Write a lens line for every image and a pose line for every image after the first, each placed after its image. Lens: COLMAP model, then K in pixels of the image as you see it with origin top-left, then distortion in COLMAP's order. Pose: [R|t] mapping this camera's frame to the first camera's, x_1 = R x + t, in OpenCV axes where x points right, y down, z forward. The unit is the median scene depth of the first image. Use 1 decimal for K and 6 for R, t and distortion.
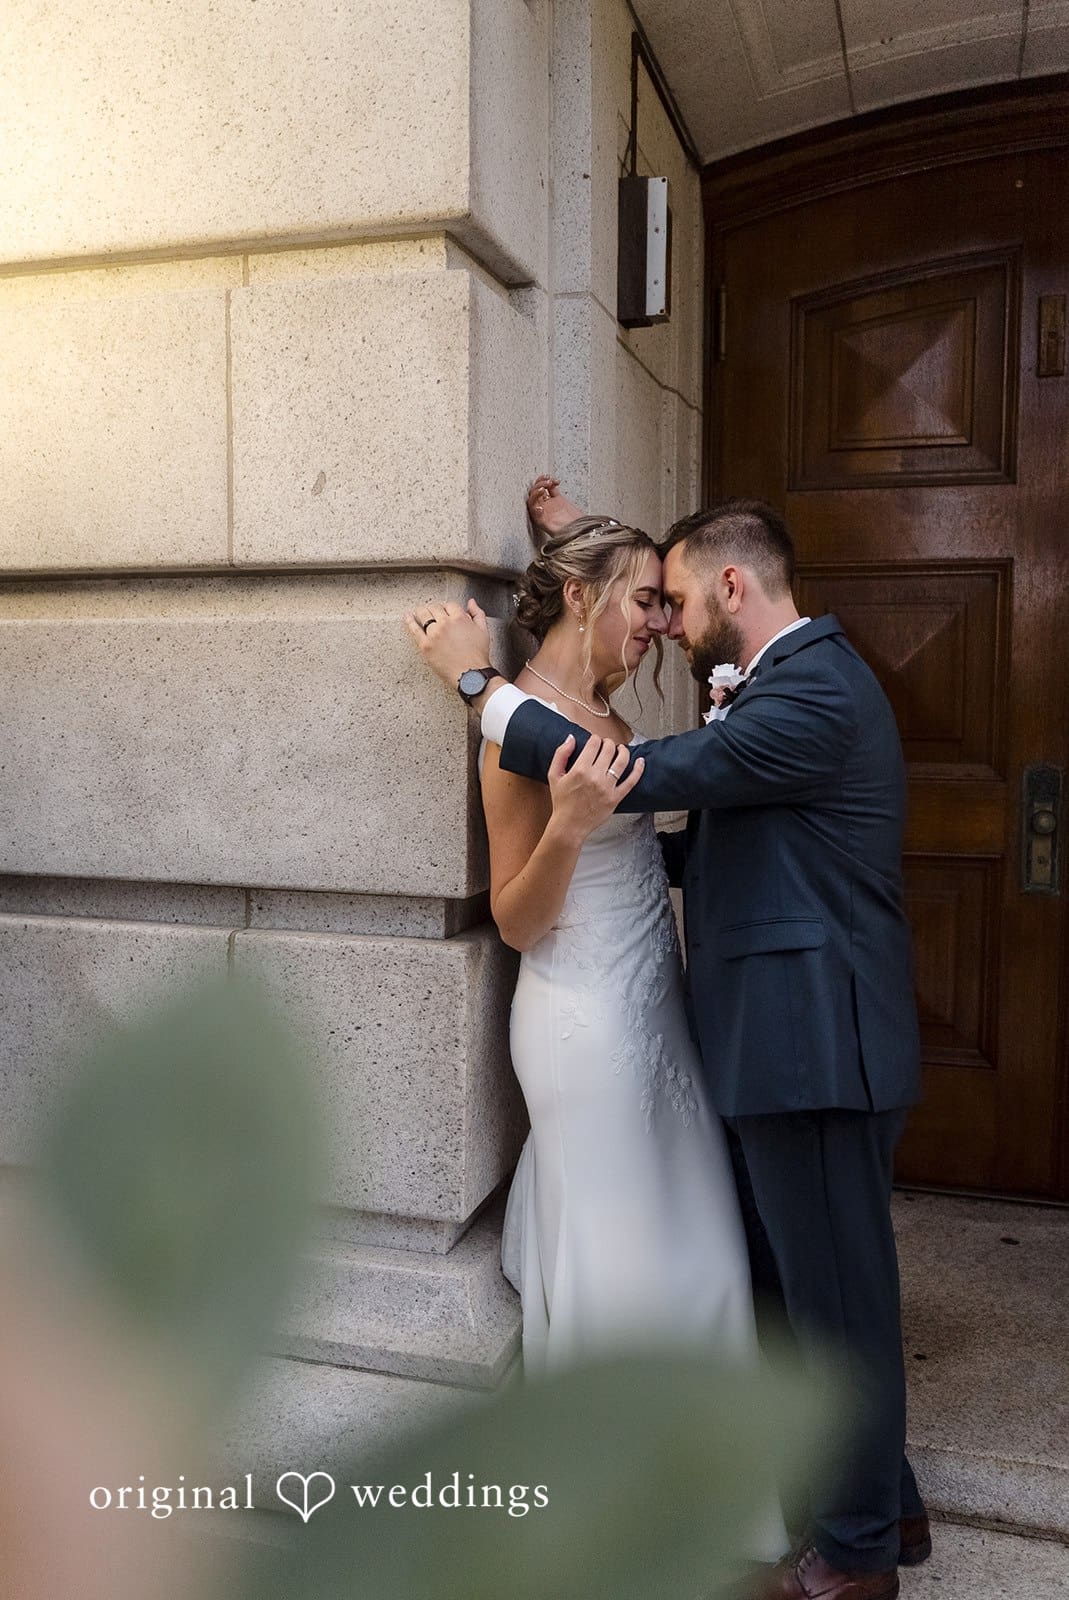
lens RADIAL K [[1235.1, 0, 534.5], [0, 1235.1, 800.0], [0, 0, 1]] dist [-0.020425, -0.010732]
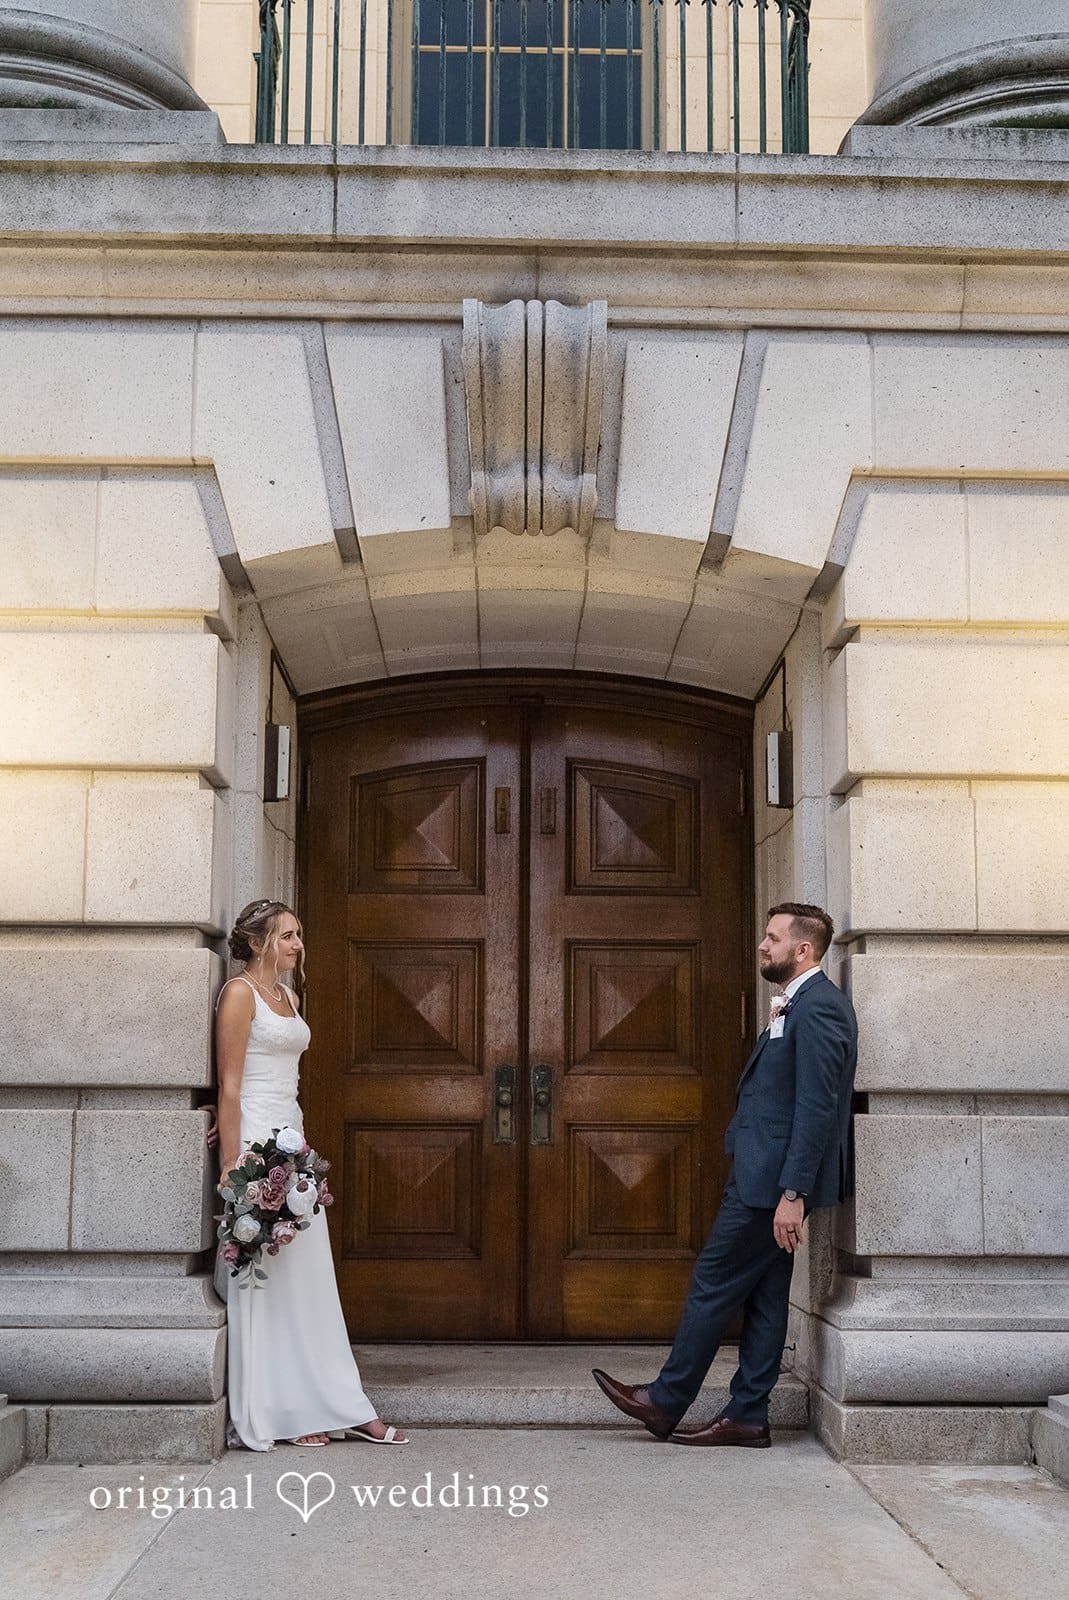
lens RADIAL K [[2213.8, 0, 534.5], [0, 2213.8, 800.0], [0, 0, 1]] dist [0.197051, 0.043674]
pose [[0.951749, 0.054951, 0.301916, -0.644028], [0.028990, 0.963337, -0.266722, 0.594053], [-0.305504, 0.262605, 0.915263, -2.538208]]
